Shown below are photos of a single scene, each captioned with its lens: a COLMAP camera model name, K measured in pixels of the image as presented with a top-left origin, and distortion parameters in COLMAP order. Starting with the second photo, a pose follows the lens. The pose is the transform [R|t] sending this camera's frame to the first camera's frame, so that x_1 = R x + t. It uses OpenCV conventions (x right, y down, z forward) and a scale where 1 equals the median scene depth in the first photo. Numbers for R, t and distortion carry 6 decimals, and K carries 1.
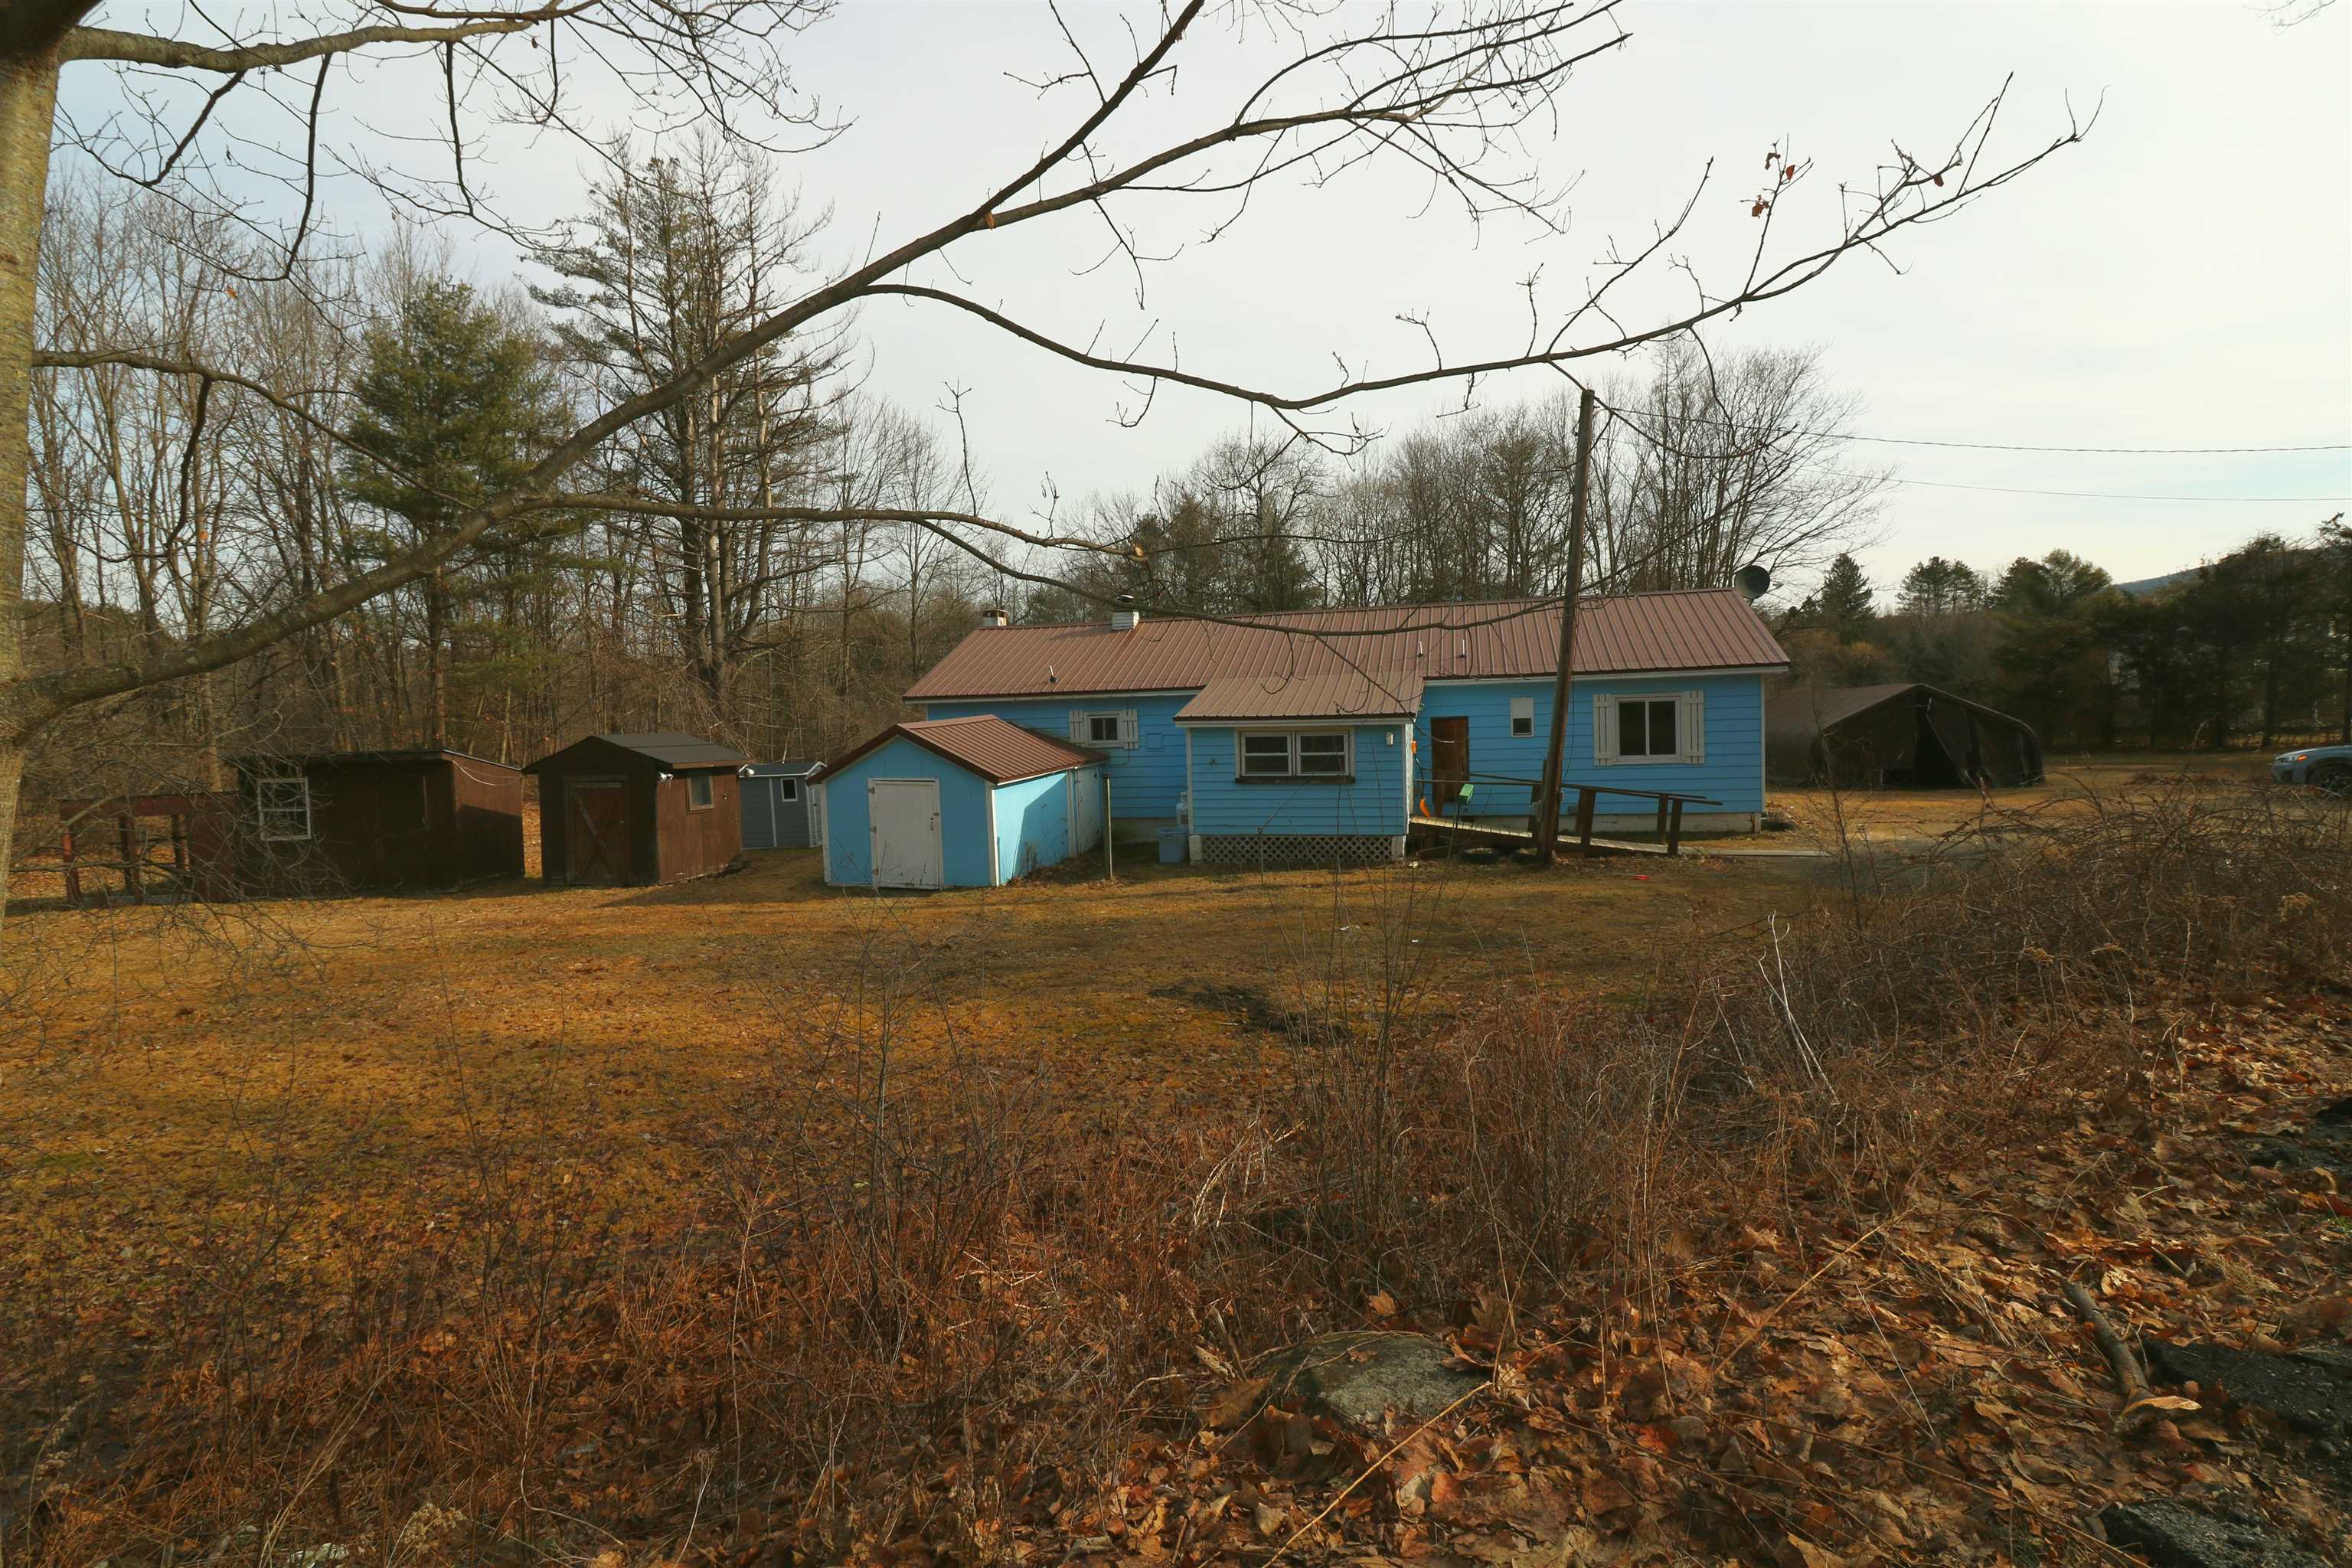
lens RADIAL K [[1194.5, 0, 1177.4], [0, 1194.5, 779.9], [0, 0, 1]] dist [-0.018023, -0.000564]
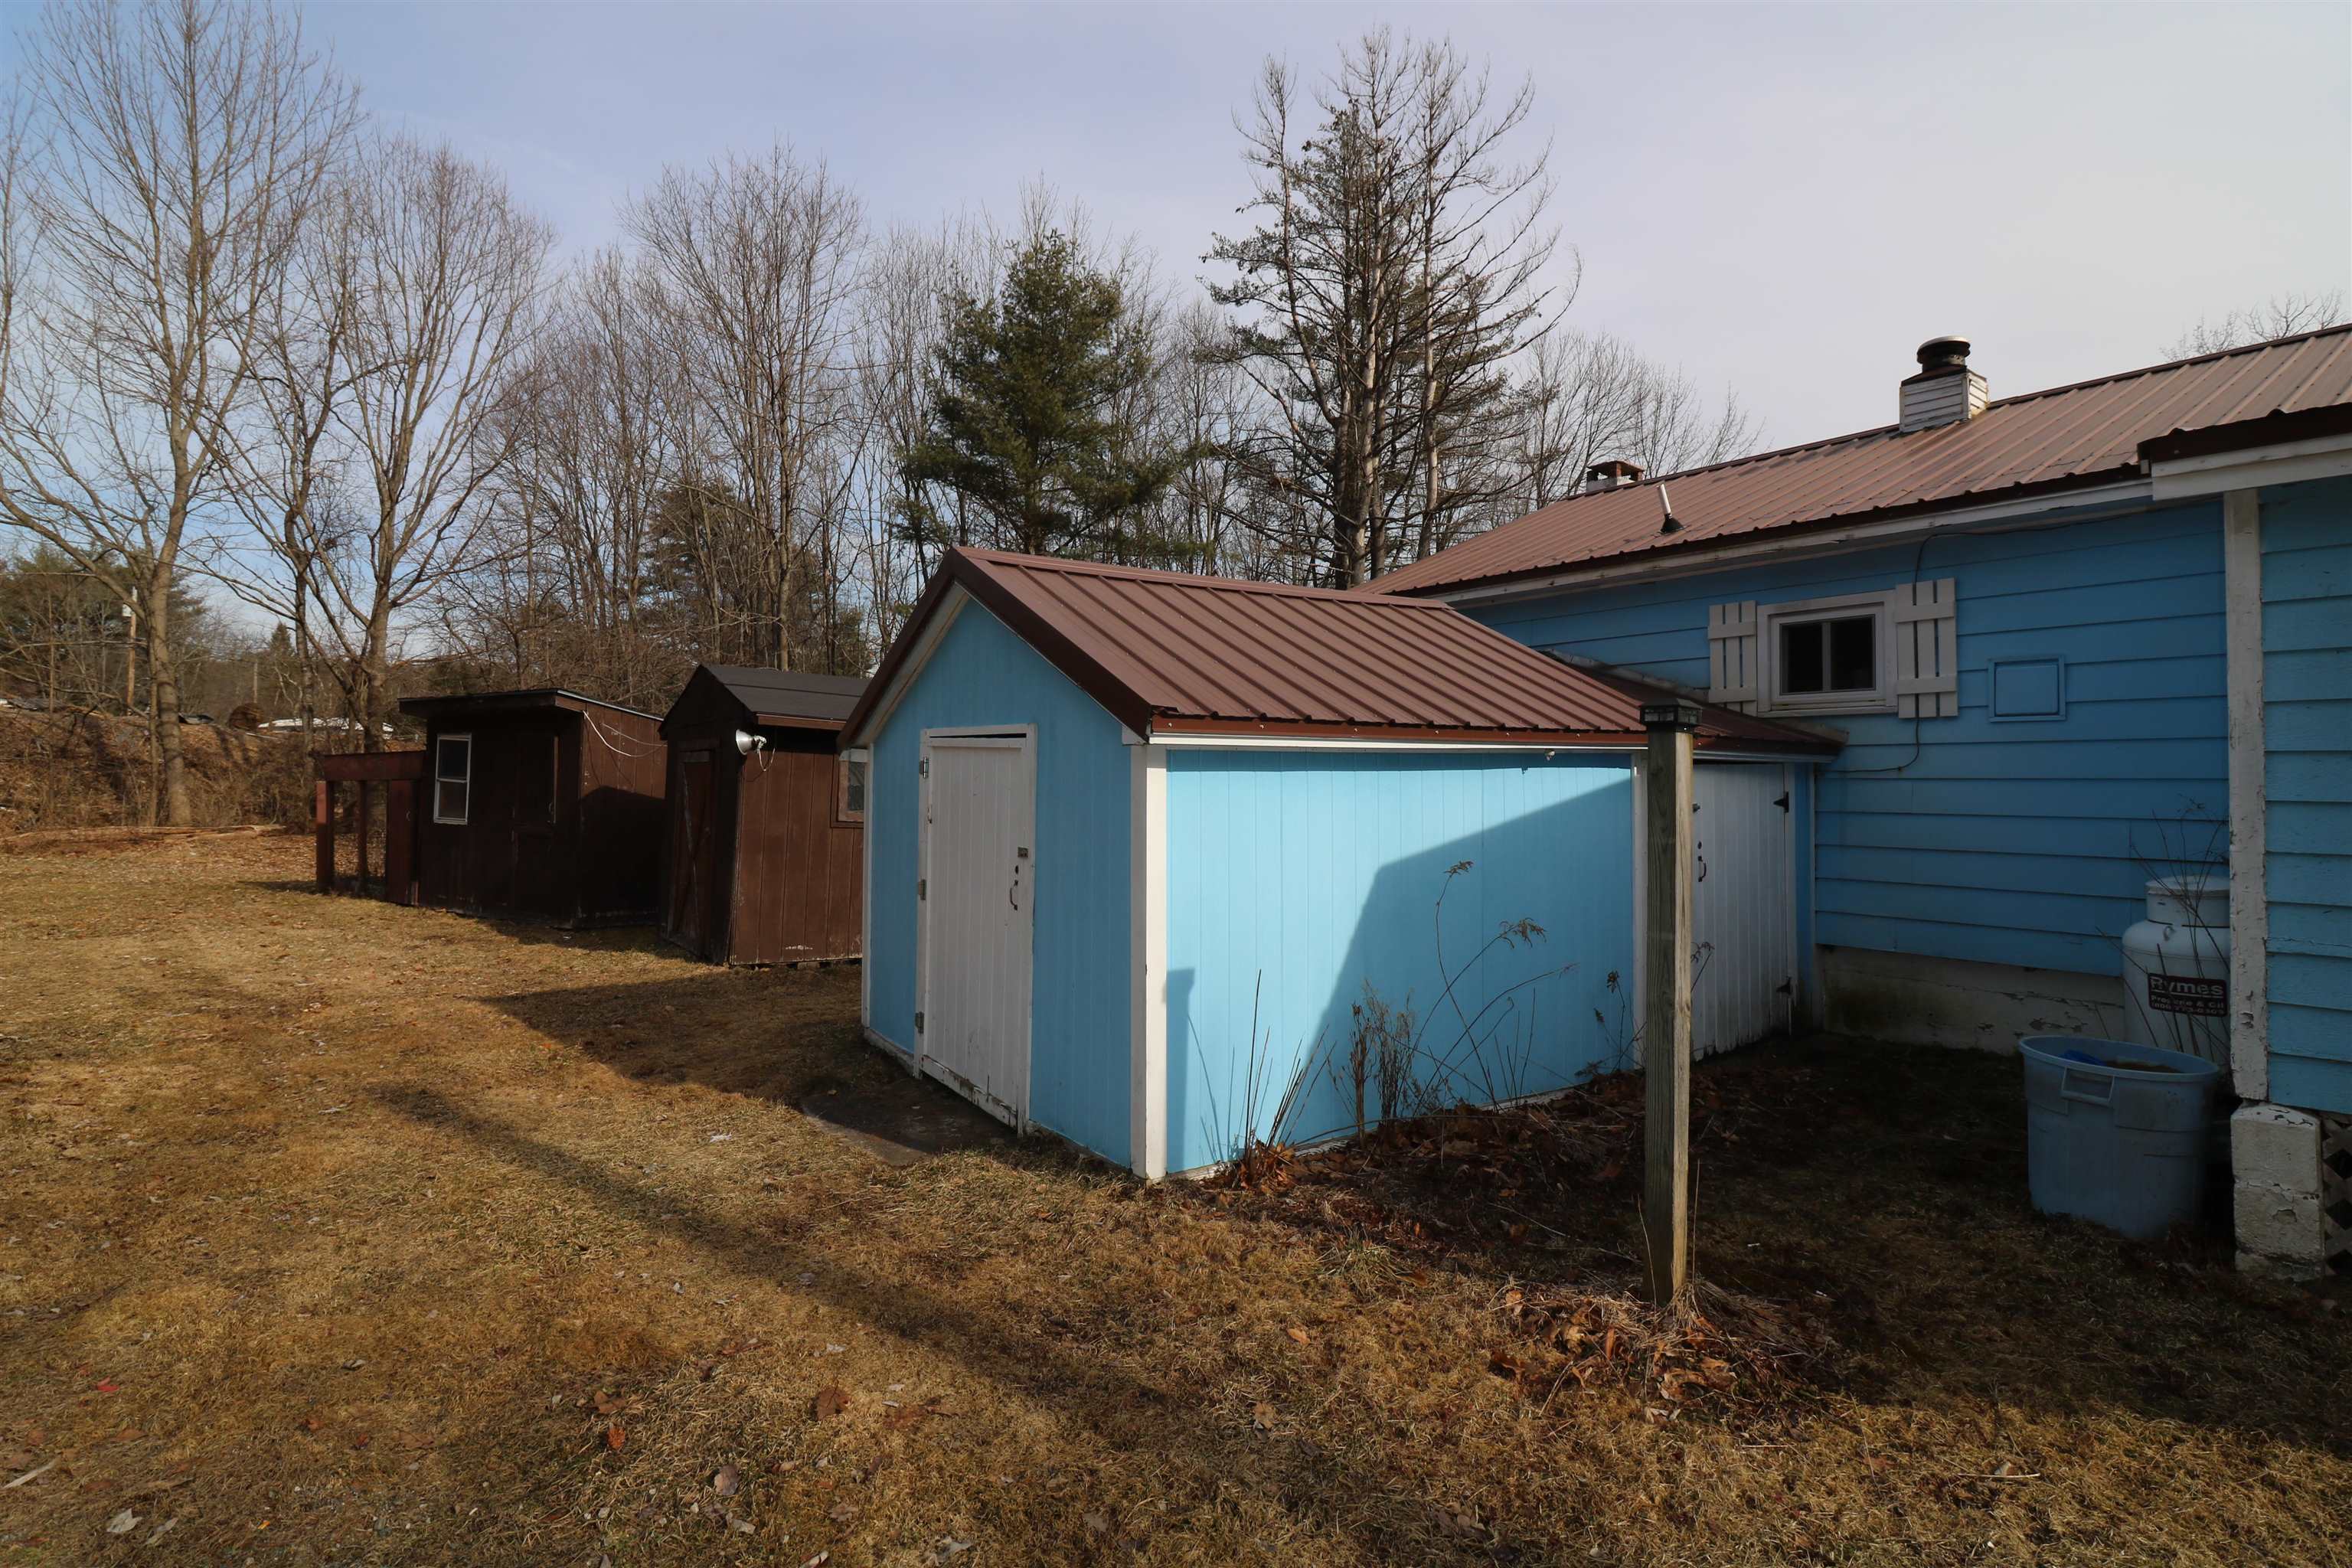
lens RADIAL K [[1194.5, 0, 1170.8], [0, 1194.5, 776.0], [0, 0, 1]] dist [-0.018023, -0.000564]
pose [[0.803944, 0.041261, -0.593273, -0.014364], [-0.083947, 0.995475, -0.044523, 0.016325], [0.588751, 0.085597, 0.803769, 0.659328]]
